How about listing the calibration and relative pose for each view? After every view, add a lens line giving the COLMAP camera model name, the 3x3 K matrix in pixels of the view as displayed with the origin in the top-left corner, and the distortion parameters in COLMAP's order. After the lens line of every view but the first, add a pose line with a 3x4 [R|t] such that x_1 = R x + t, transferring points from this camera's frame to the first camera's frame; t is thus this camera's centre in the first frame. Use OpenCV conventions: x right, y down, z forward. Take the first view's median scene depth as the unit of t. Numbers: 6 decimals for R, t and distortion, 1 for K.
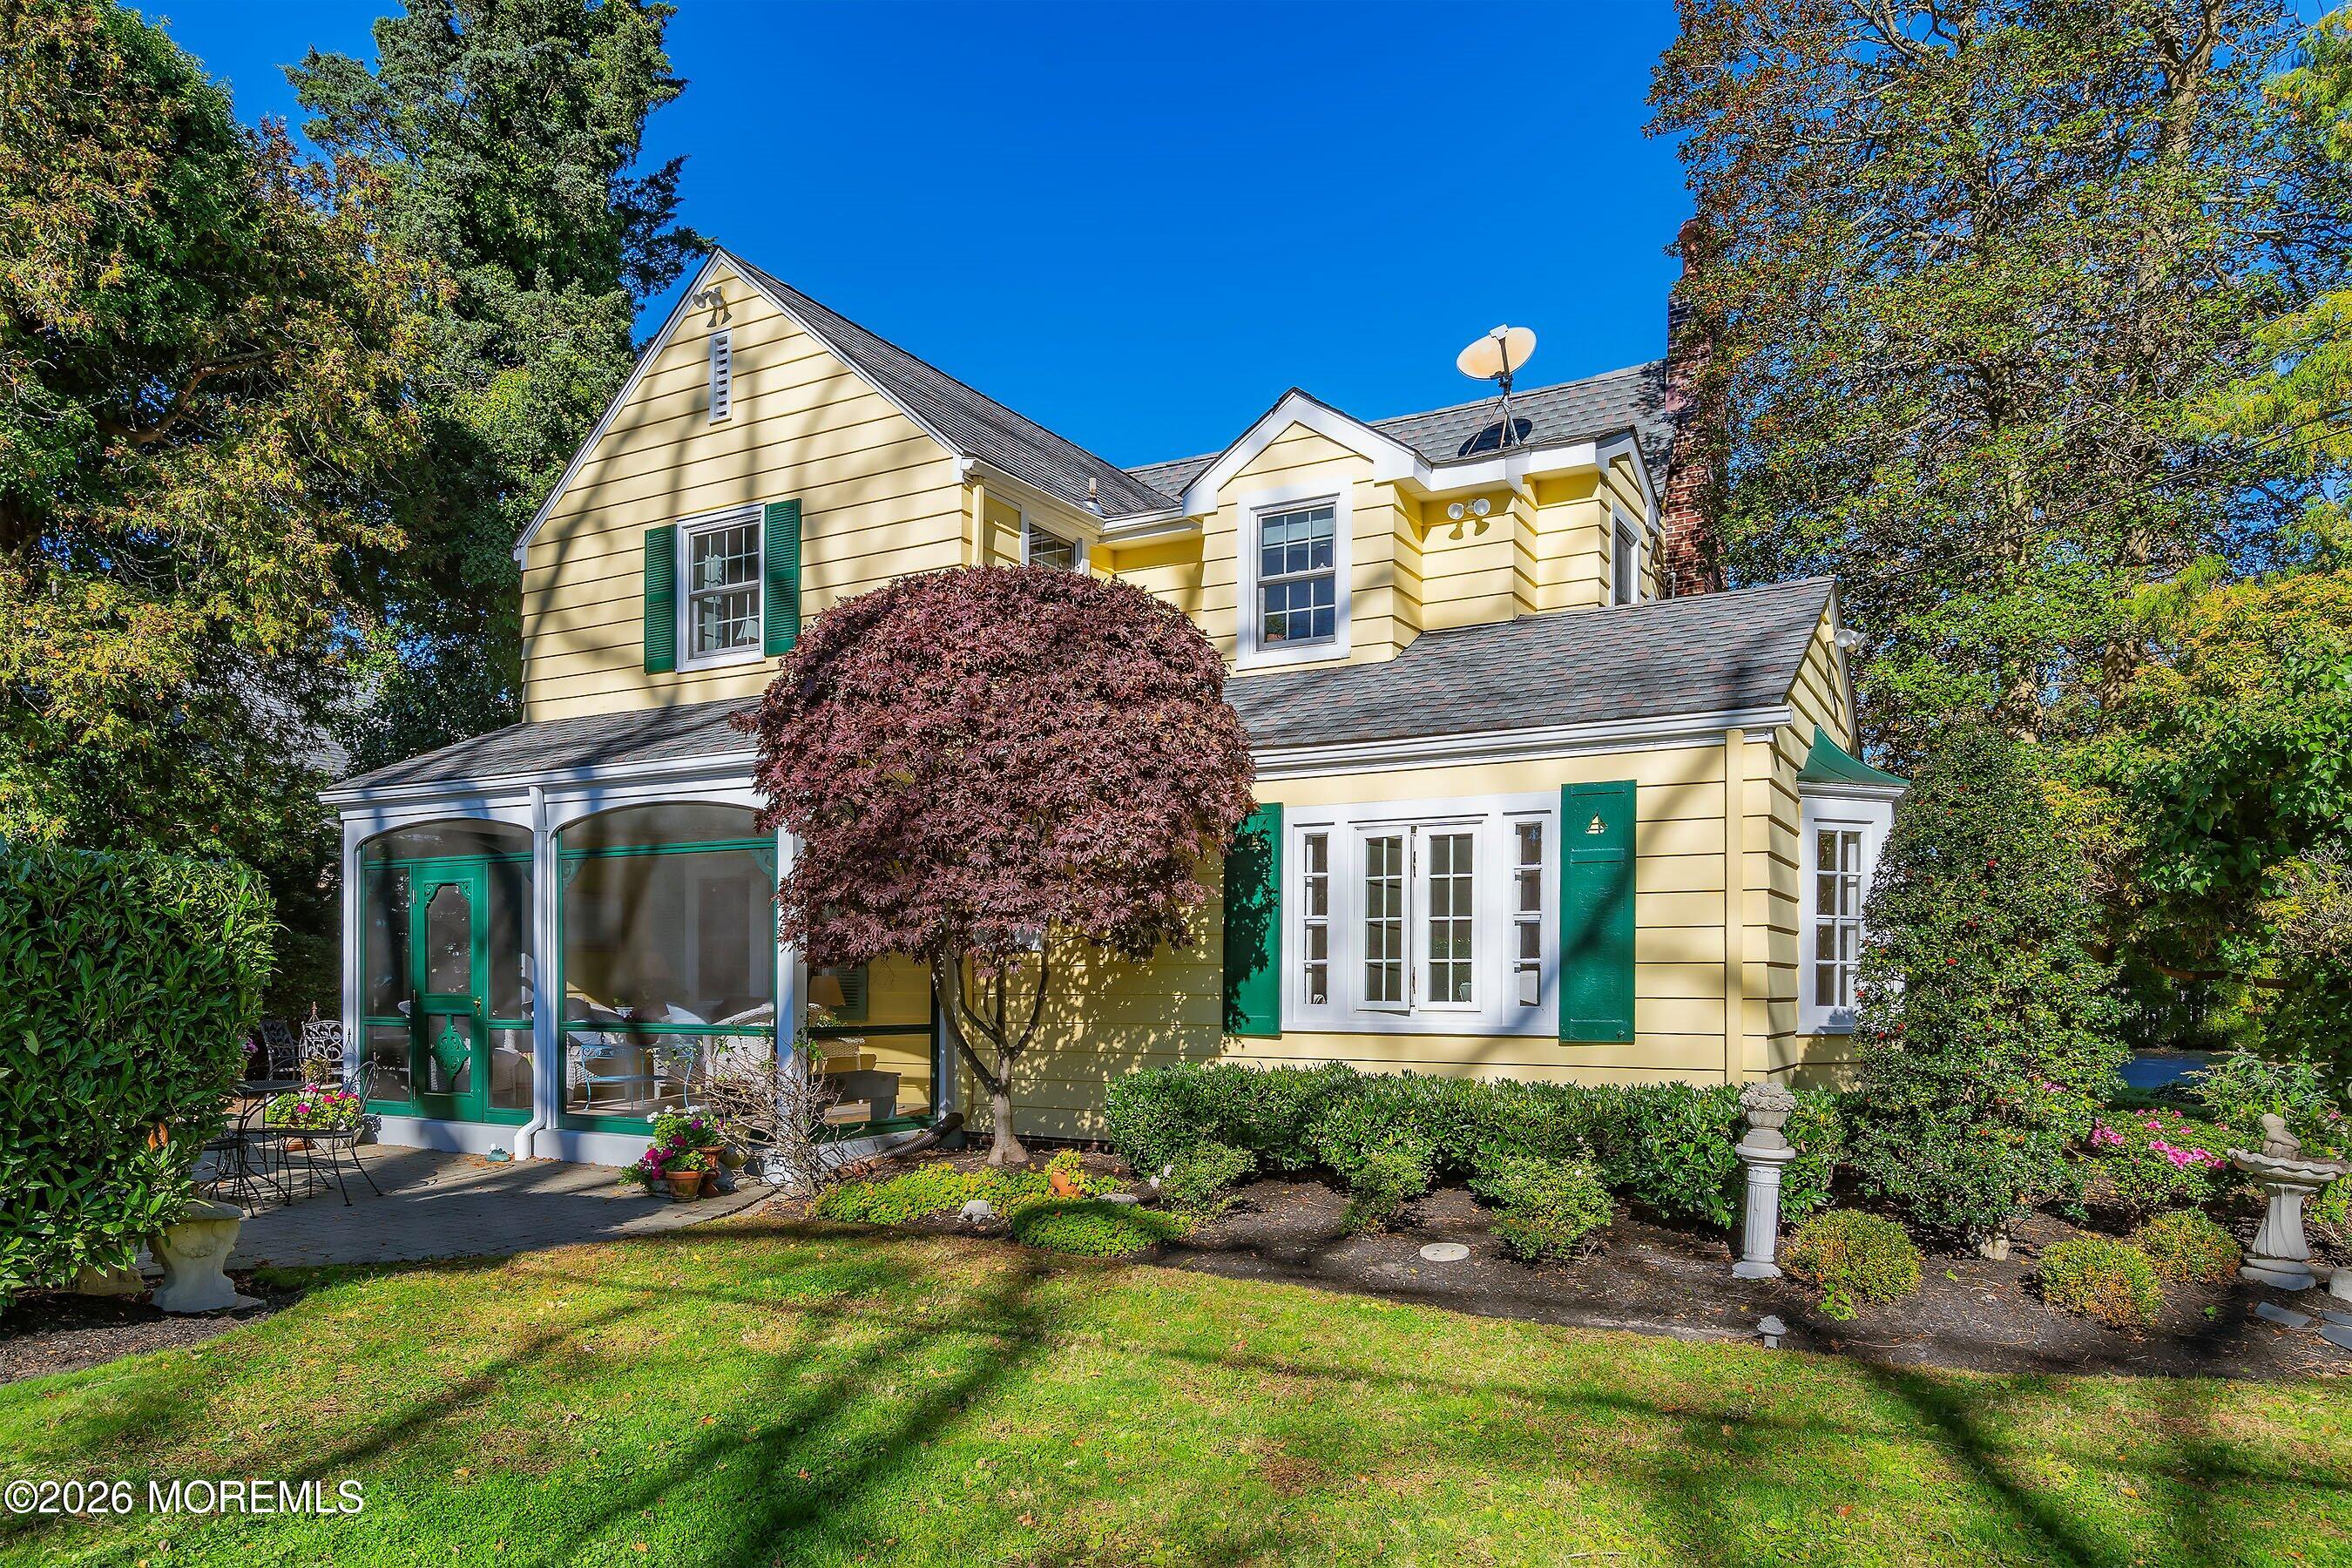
lens RADIAL K [[1378.1, 0, 1176.1], [0, 1378.1, 981.5], [0, 0, 1]] dist [0.004029, 0.003522]
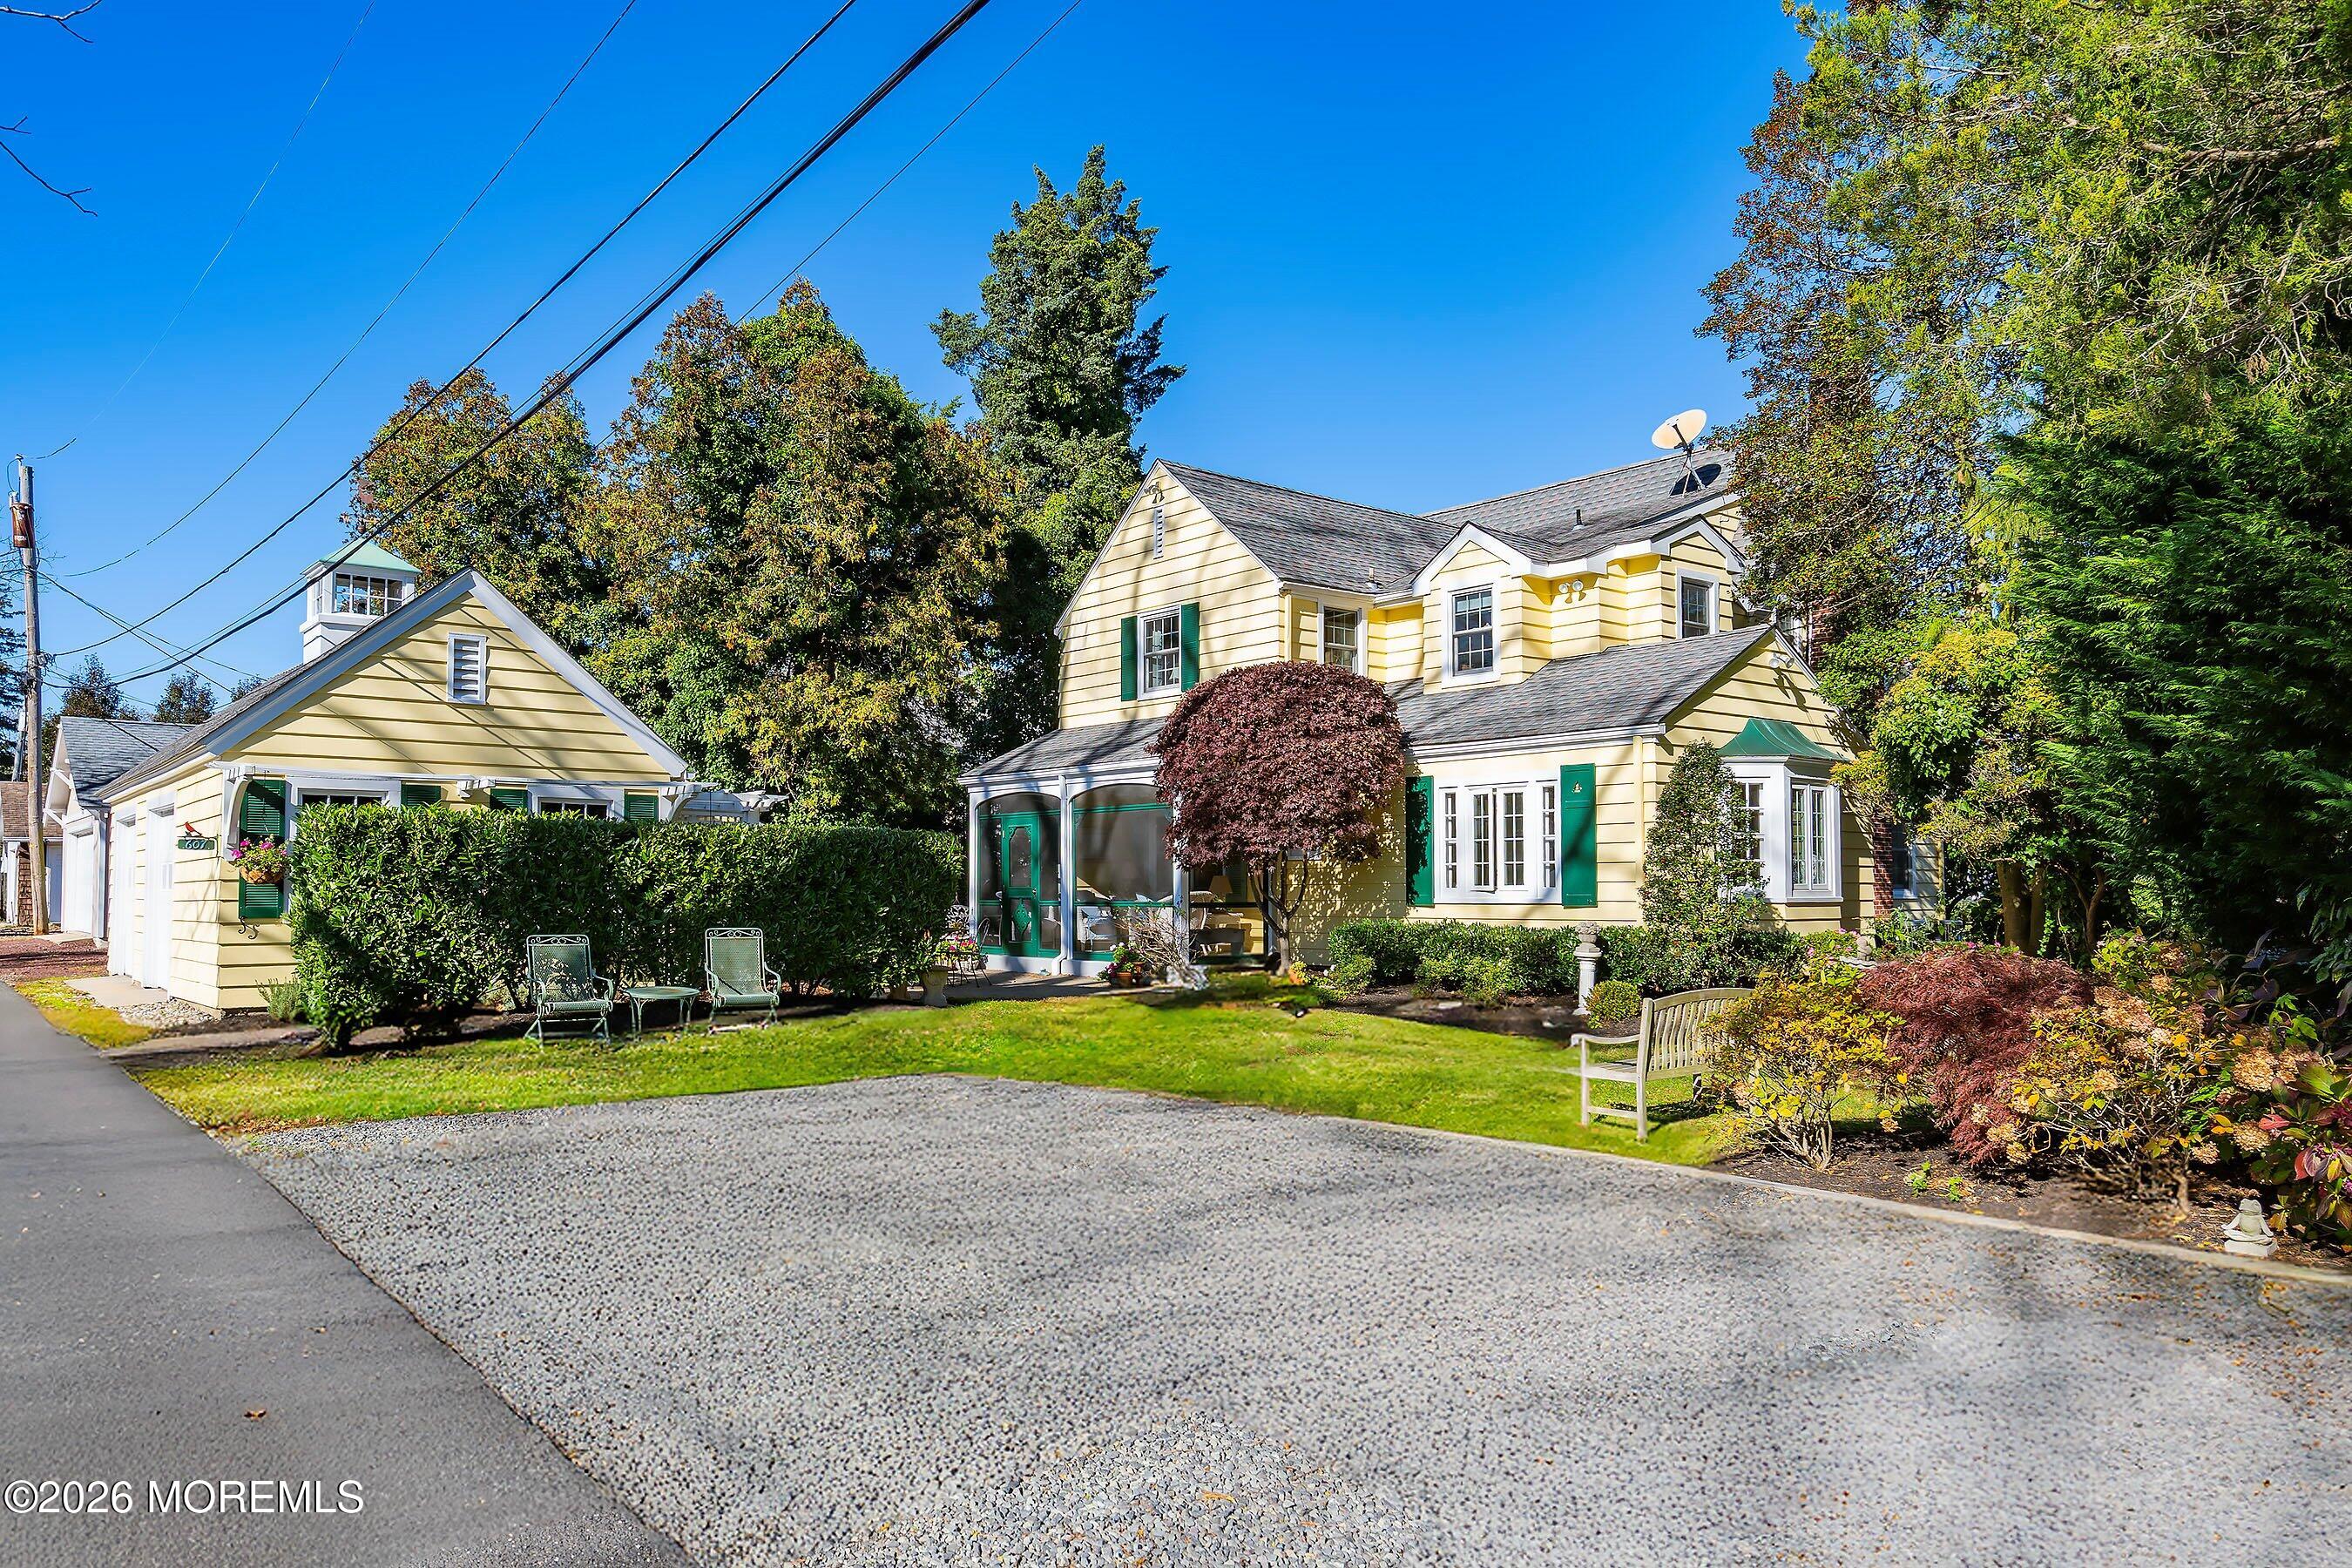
lens RADIAL K [[1531.3, 0, 1176.0], [0, 1531.3, 784.0], [0, 0, 1]] dist [0.003757, 0.001301]
pose [[0.926913, -0.031687, -0.373935, 0.439505], [0.006630, 0.997656, -0.068105, 0.012762], [0.375217, 0.060648, 0.924951, -0.830454]]
